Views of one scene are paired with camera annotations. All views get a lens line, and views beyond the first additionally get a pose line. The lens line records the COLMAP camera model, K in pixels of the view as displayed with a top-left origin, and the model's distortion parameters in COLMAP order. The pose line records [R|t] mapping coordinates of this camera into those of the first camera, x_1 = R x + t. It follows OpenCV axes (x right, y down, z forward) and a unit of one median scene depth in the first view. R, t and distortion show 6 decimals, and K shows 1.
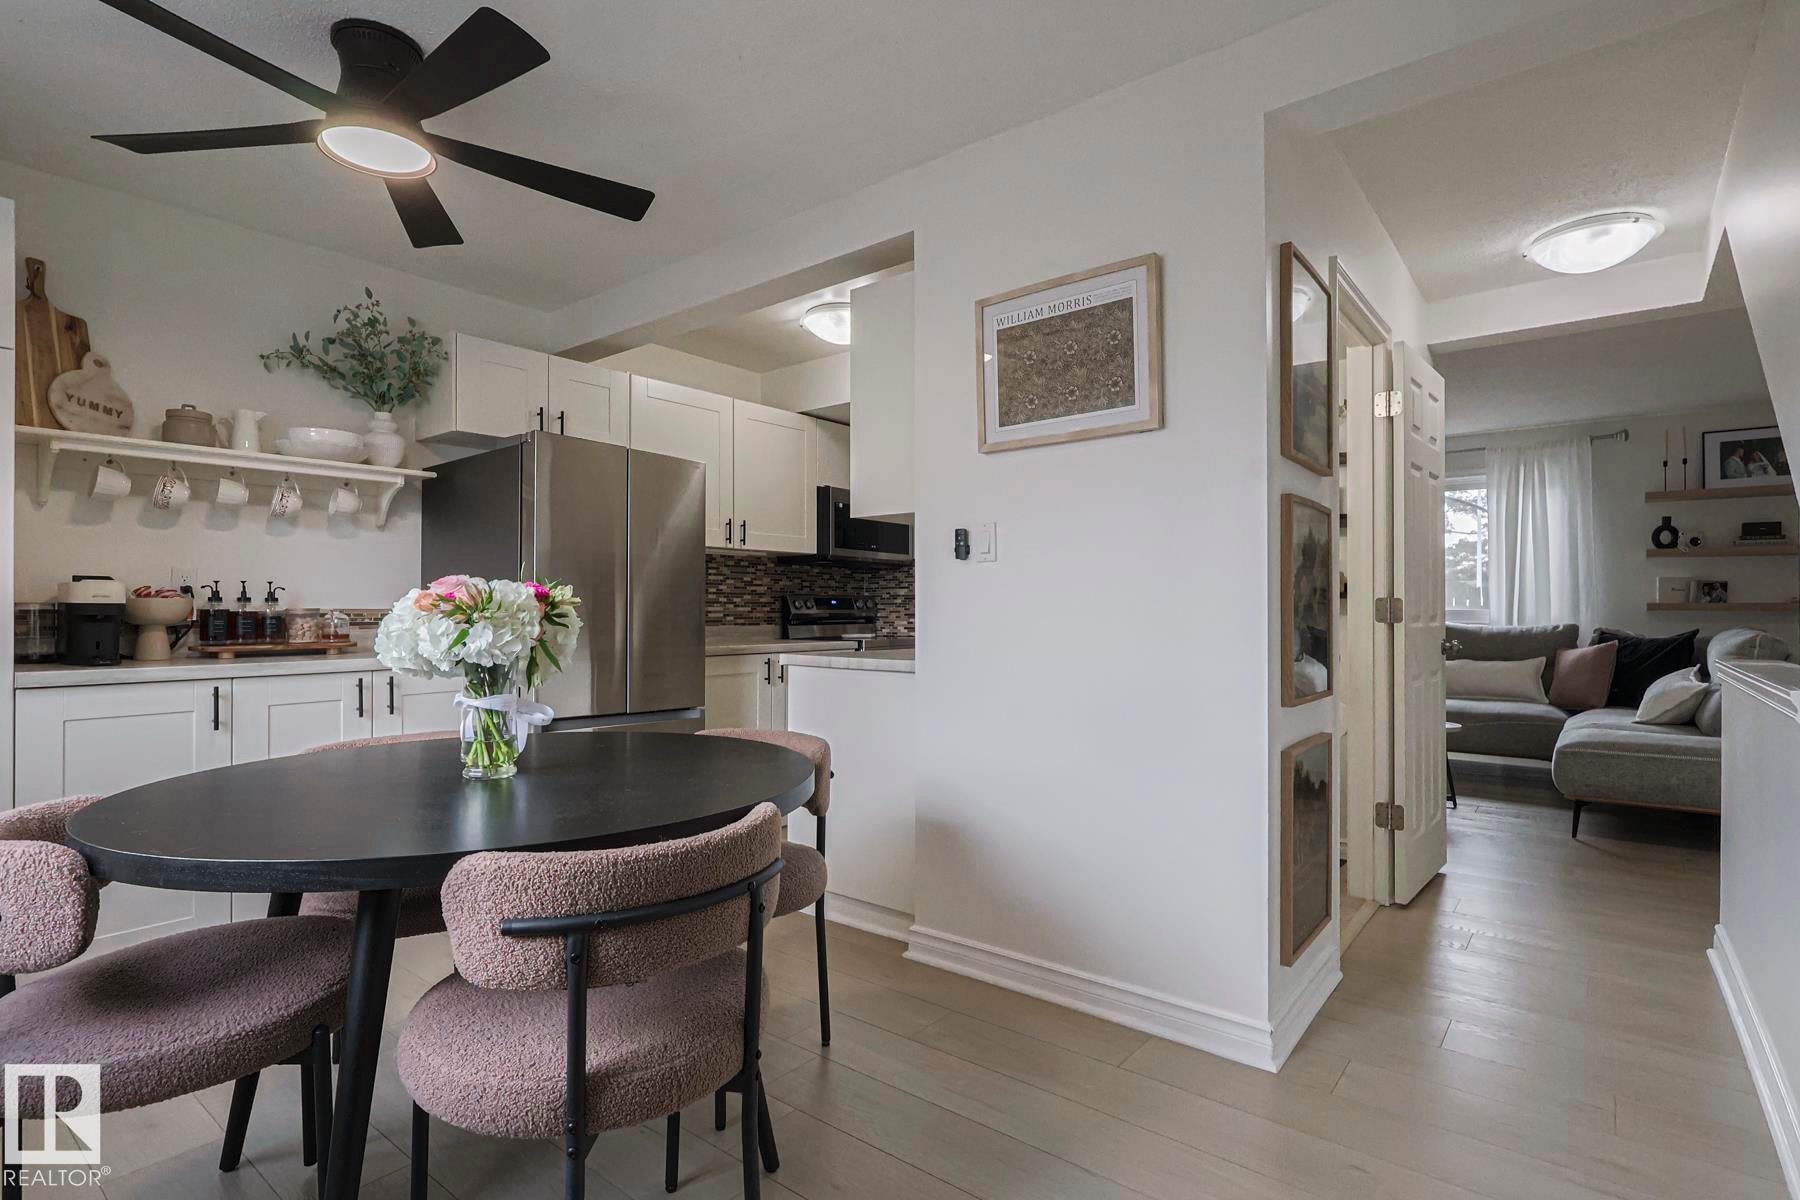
lens RADIAL K [[882.9, 0, 897.6], [0, 882.9, 597.1], [0, 0, 1]] dist [0.003072, -0.000802]
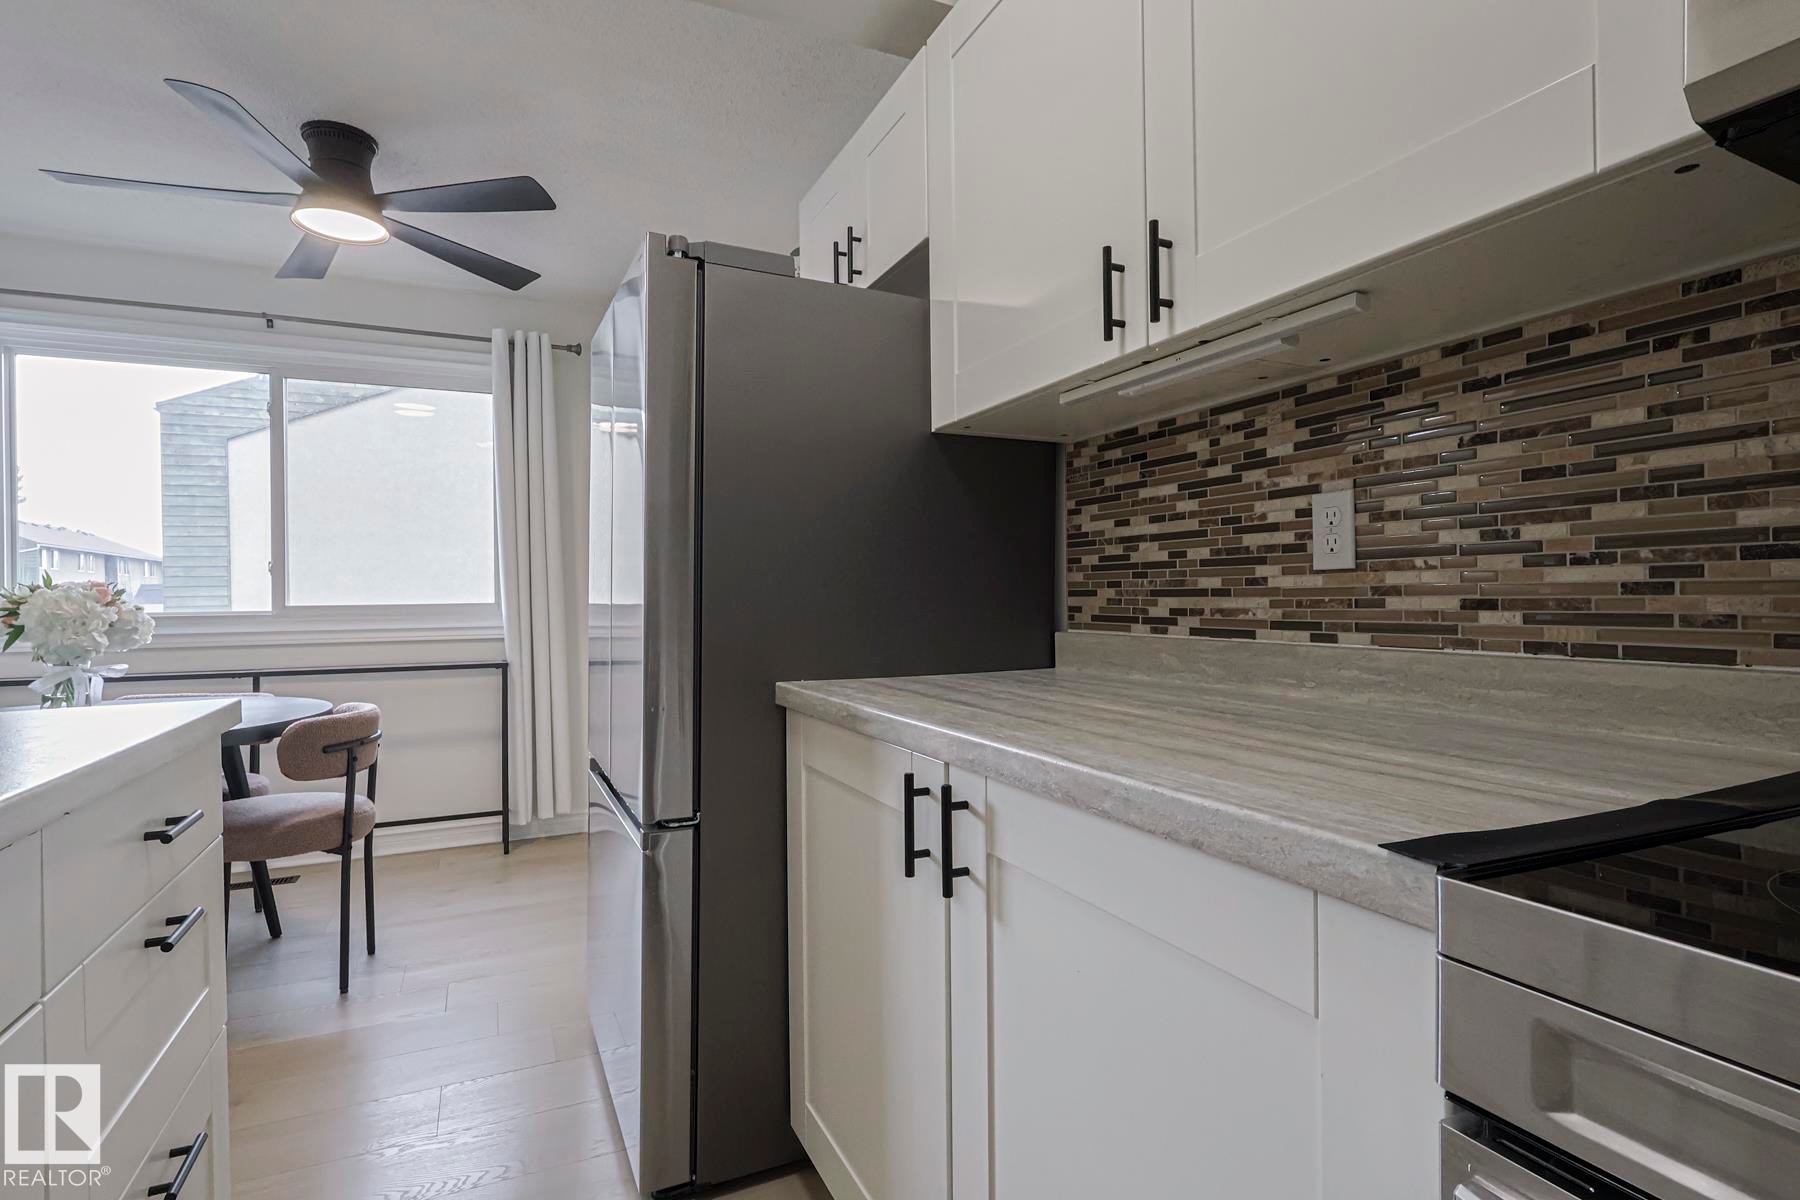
lens RADIAL K [[882.9, 0, 897.6], [0, 882.9, 597.1], [0, 0, 1]] dist [0.003072, -0.000802]
pose [[-0.448645, 0.003439, -0.893703, 0.075140], [0.020419, 0.999771, -0.006403, 0.016989], [0.893477, -0.021121, -0.448613, 0.970911]]
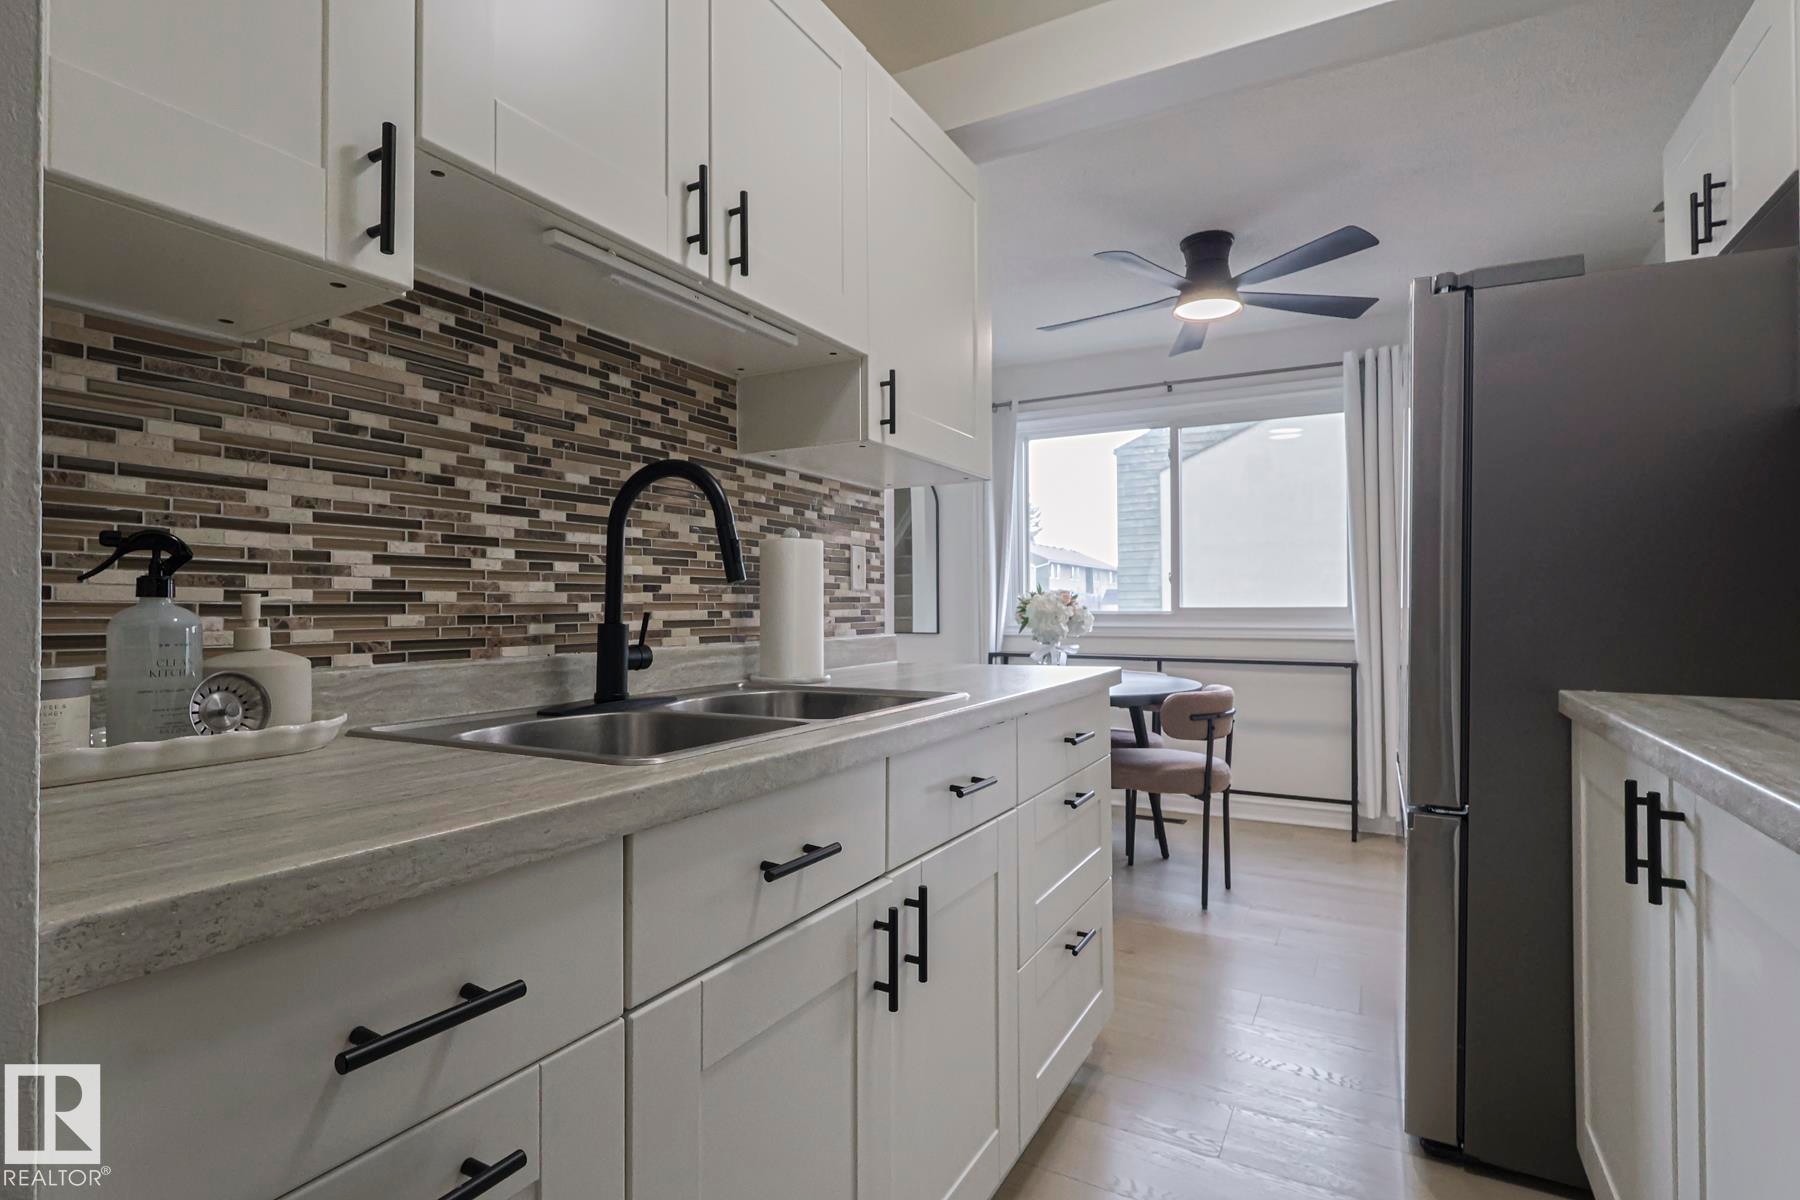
lens RADIAL K [[882.9, 0, 897.6], [0, 882.9, 597.1], [0, 0, 1]] dist [0.003072, -0.000802]
pose [[-0.986466, -0.001438, -0.163960, 0.121049], [0.002113, 0.999767, -0.021478, 0.019326], [0.163952, -0.021533, -0.986233, 1.184839]]
